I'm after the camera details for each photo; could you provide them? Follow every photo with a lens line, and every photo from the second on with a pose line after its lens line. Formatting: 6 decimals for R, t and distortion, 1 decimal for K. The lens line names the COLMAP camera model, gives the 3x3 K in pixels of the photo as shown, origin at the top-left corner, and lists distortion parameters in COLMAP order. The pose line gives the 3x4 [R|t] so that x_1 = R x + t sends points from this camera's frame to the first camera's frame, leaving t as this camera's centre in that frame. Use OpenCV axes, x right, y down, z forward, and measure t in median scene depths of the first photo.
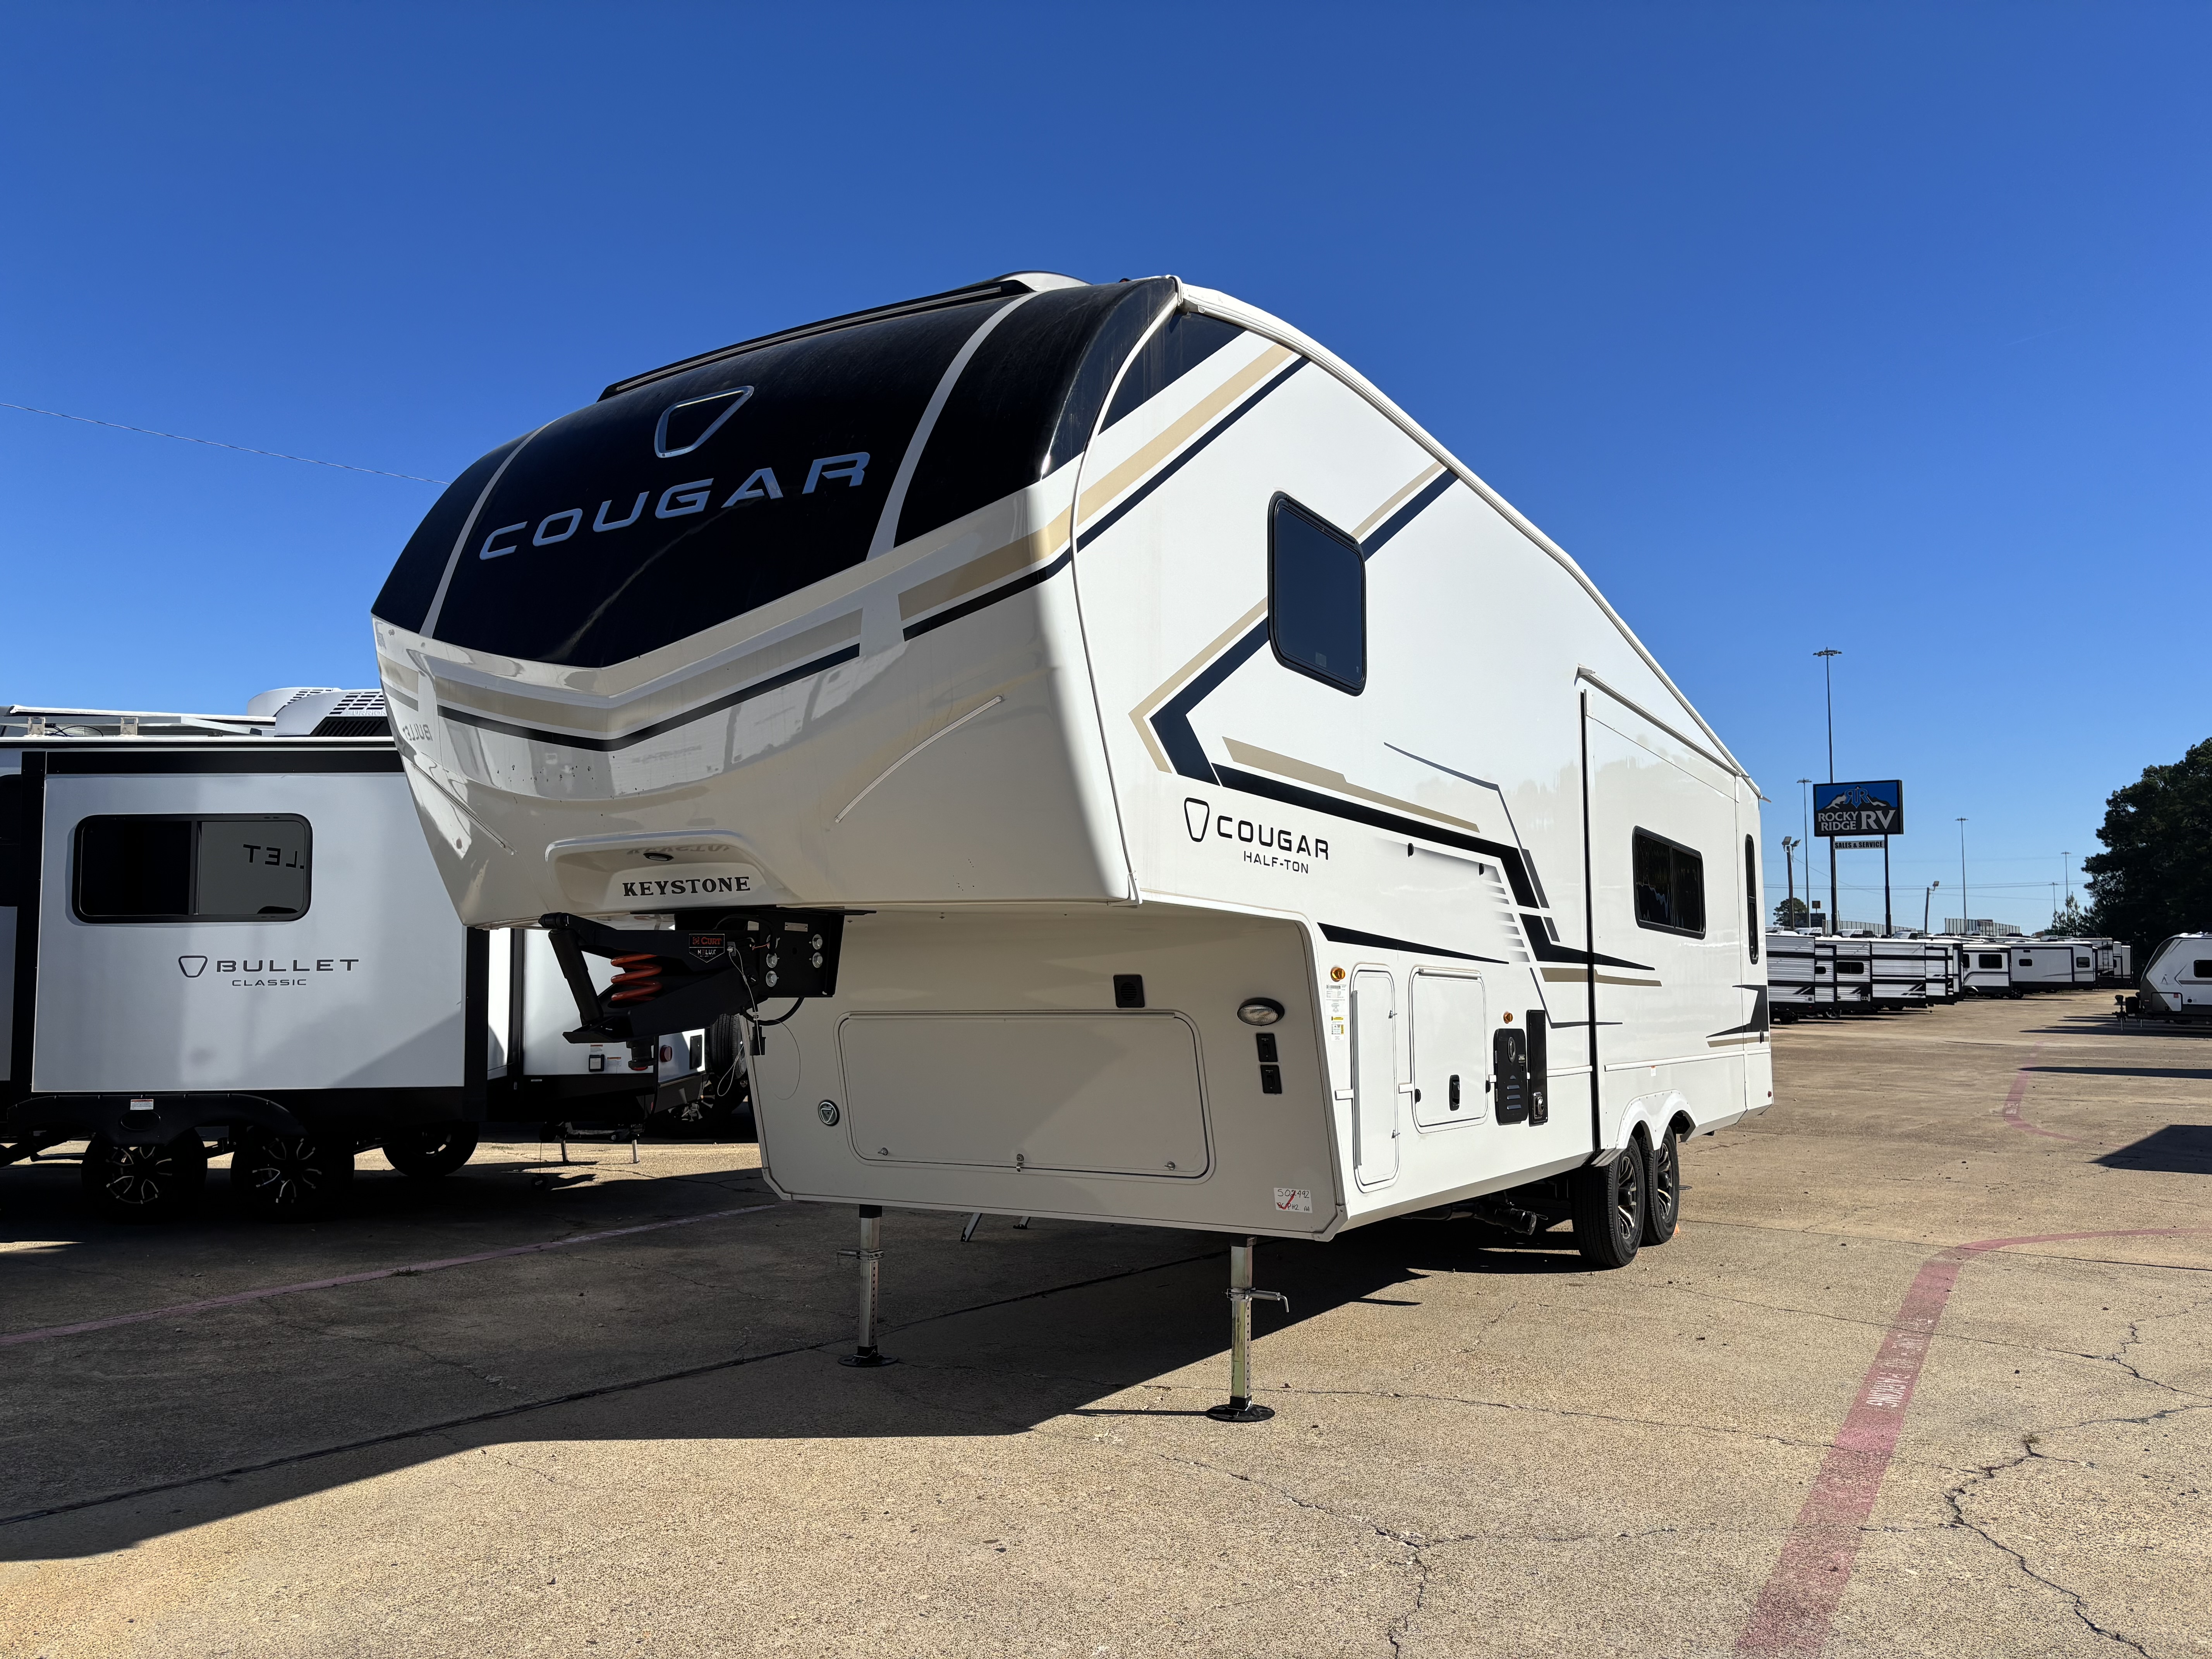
lens RADIAL K [[1672.7, 0, 1106.0], [0, 1672.7, 829.5], [0, 0, 1]] dist [0.097700, -0.115346]
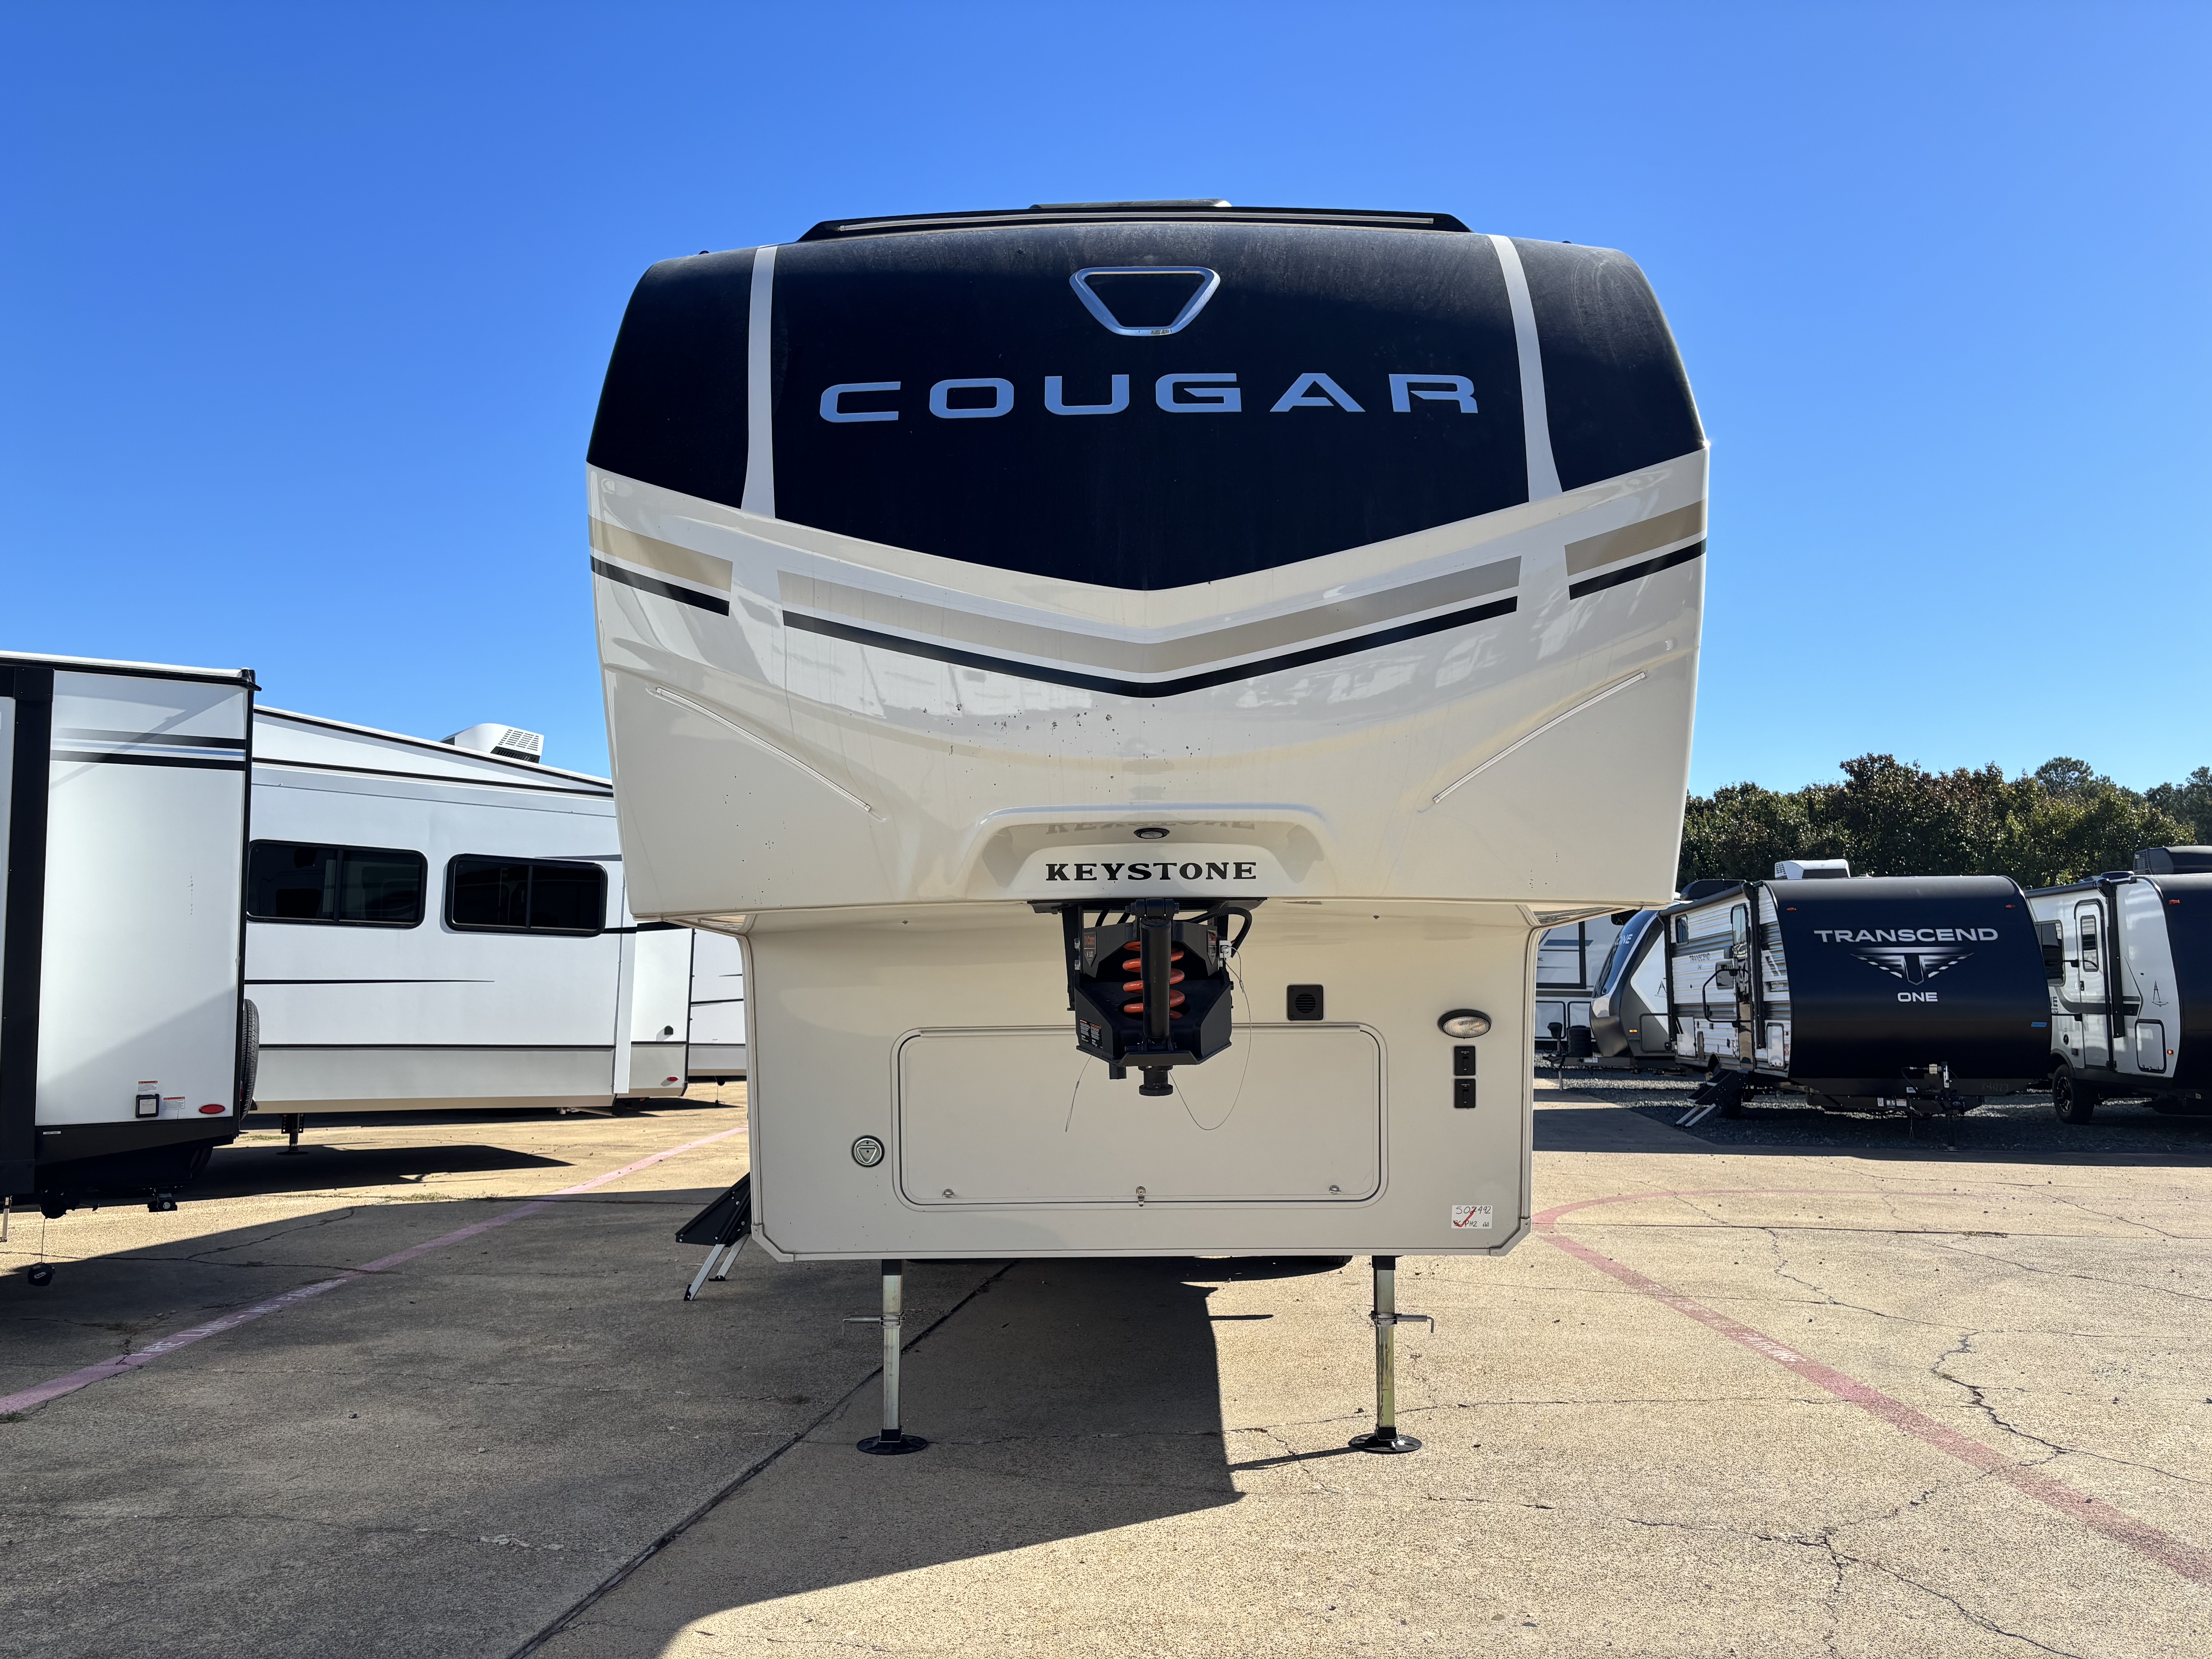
lens RADIAL K [[1652.0, 0, 1106.8], [0, 1652.0, 844.6], [0, 0, 1]] dist [0.082789, -0.092360]
pose [[0.861684, 0.045895, 0.505366, -0.596925], [-0.044870, 0.998892, -0.014208, 0.029723], [-0.505458, -0.010433, 0.862788, 0.291821]]
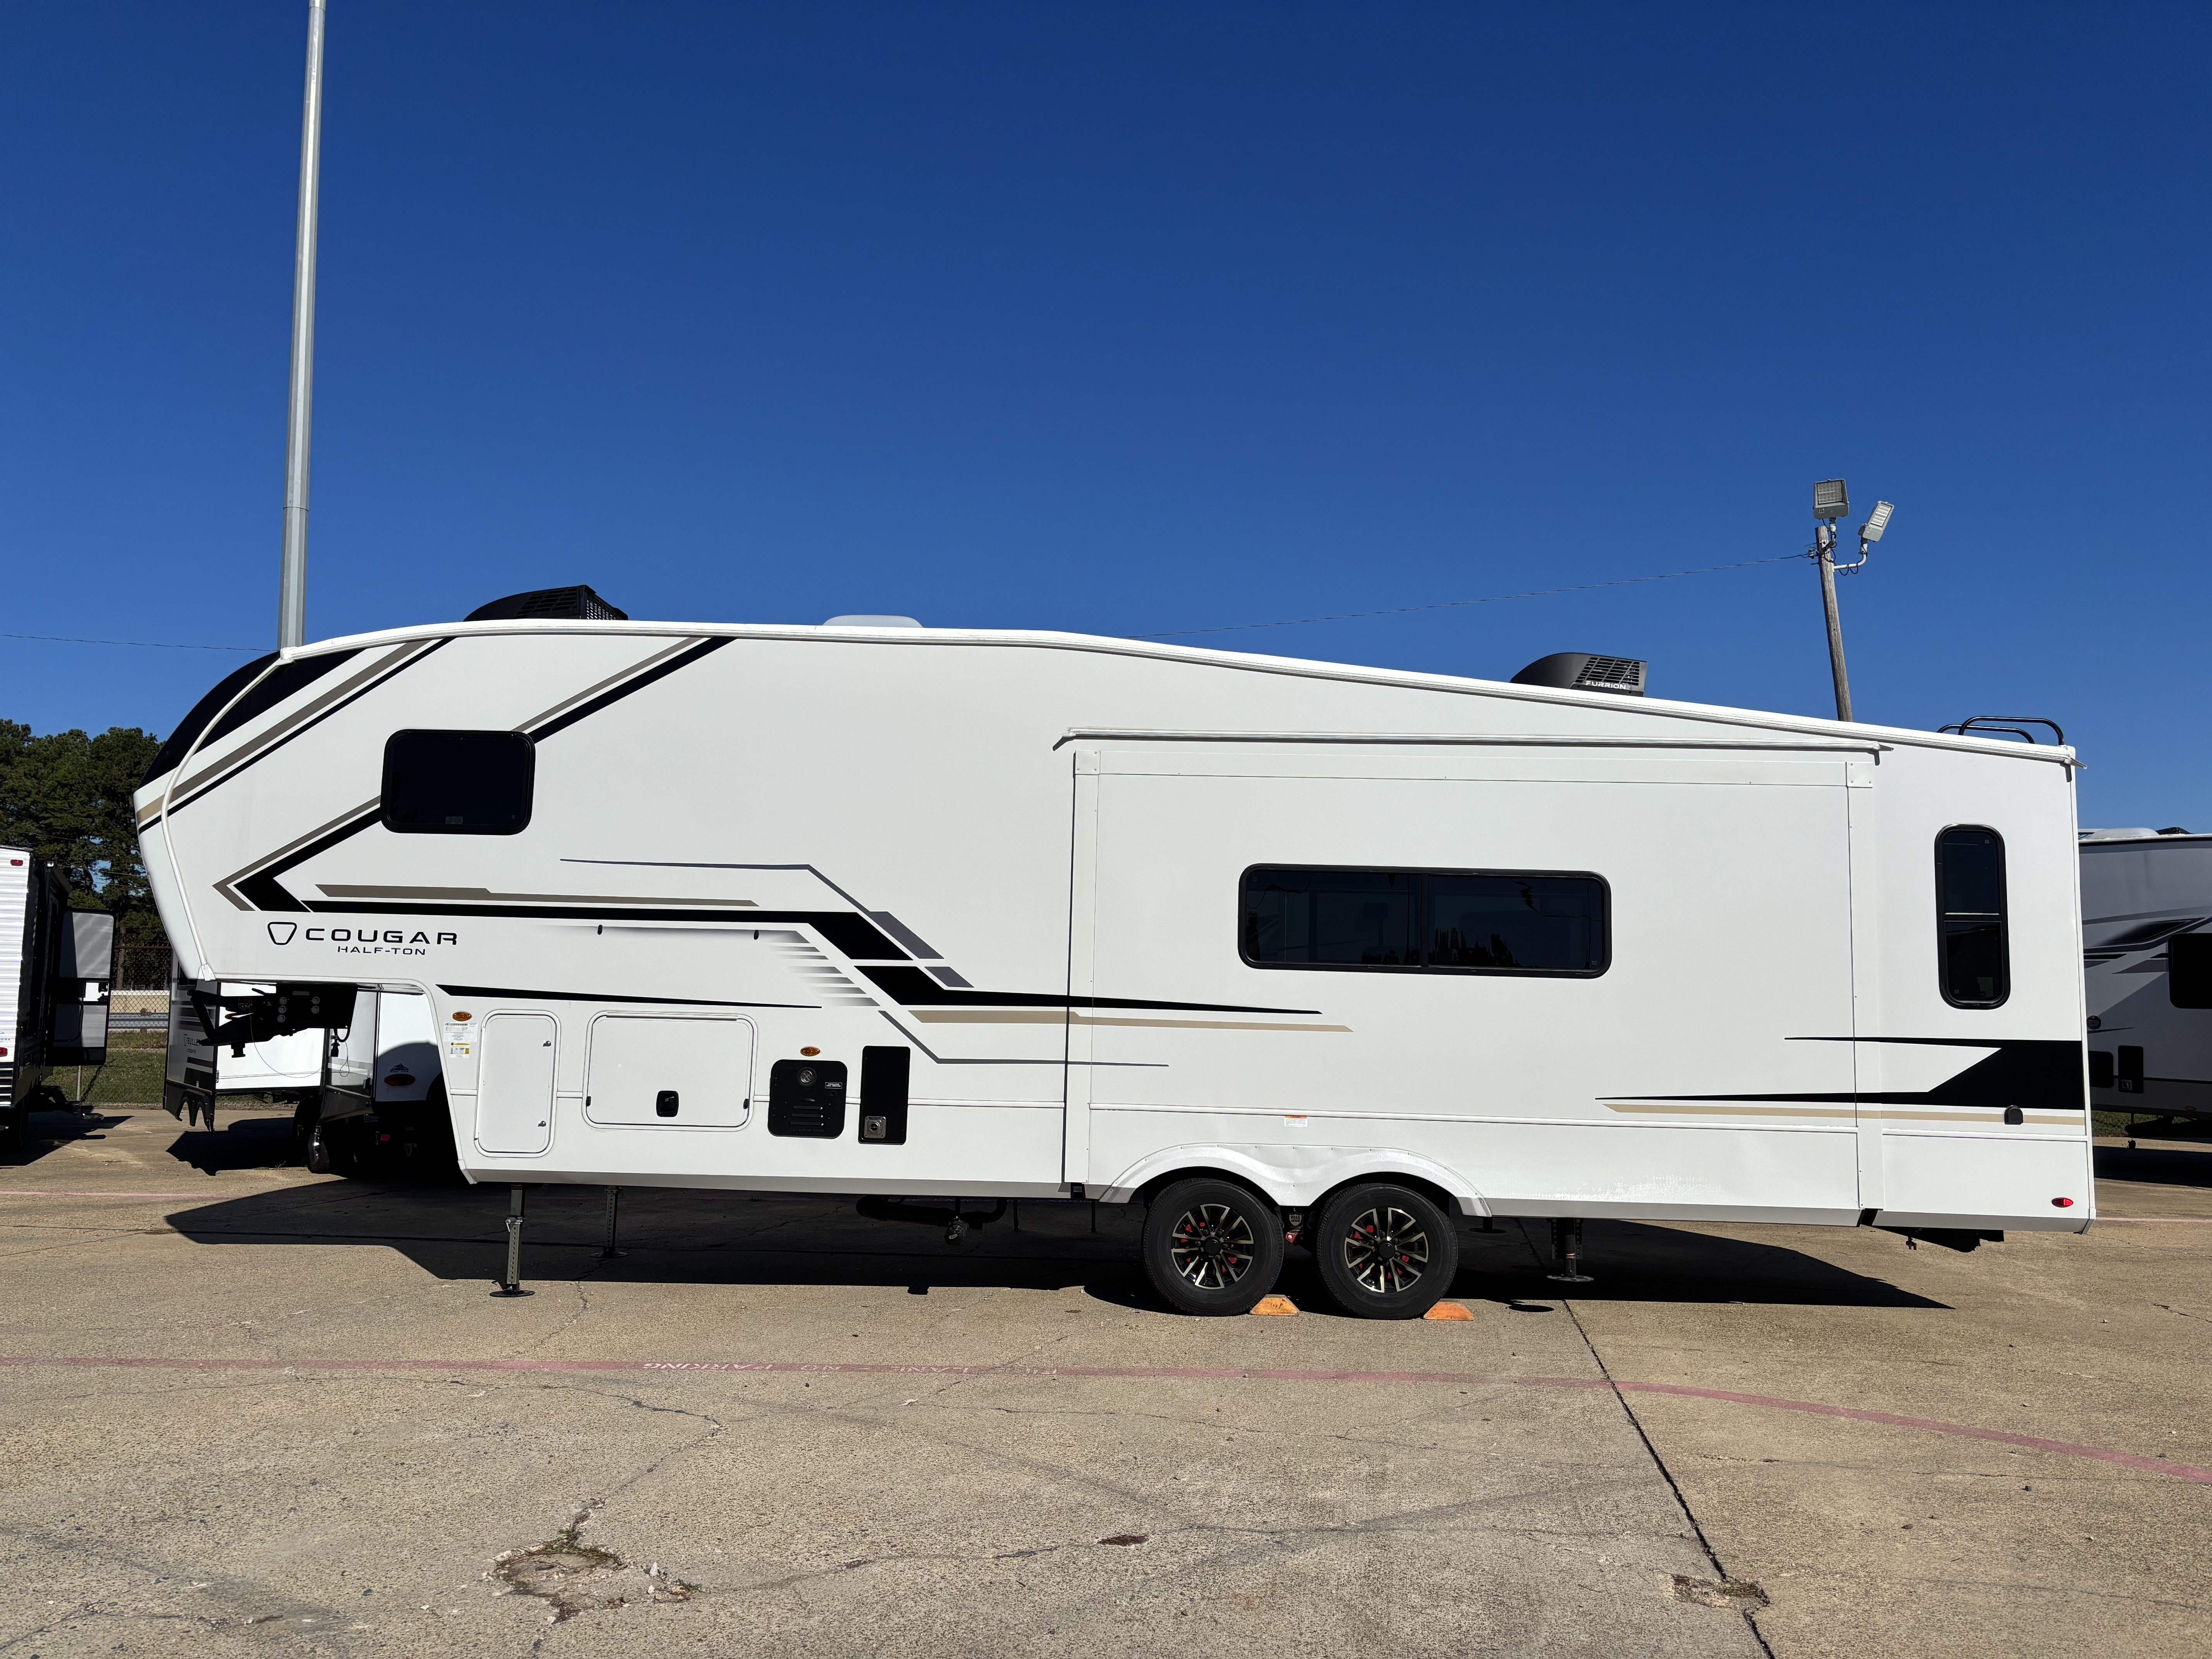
lens RADIAL K [[1633.9, 0, 1106.0], [0, 1633.9, 829.5], [0, 0, 1]] dist [0.004636, -0.101008]
pose [[0.521498, -0.100021, -0.847370, 1.860702], [0.073682, 0.994675, -0.072063, 0.069411], [0.850065, -0.024855, 0.526090, 0.743415]]
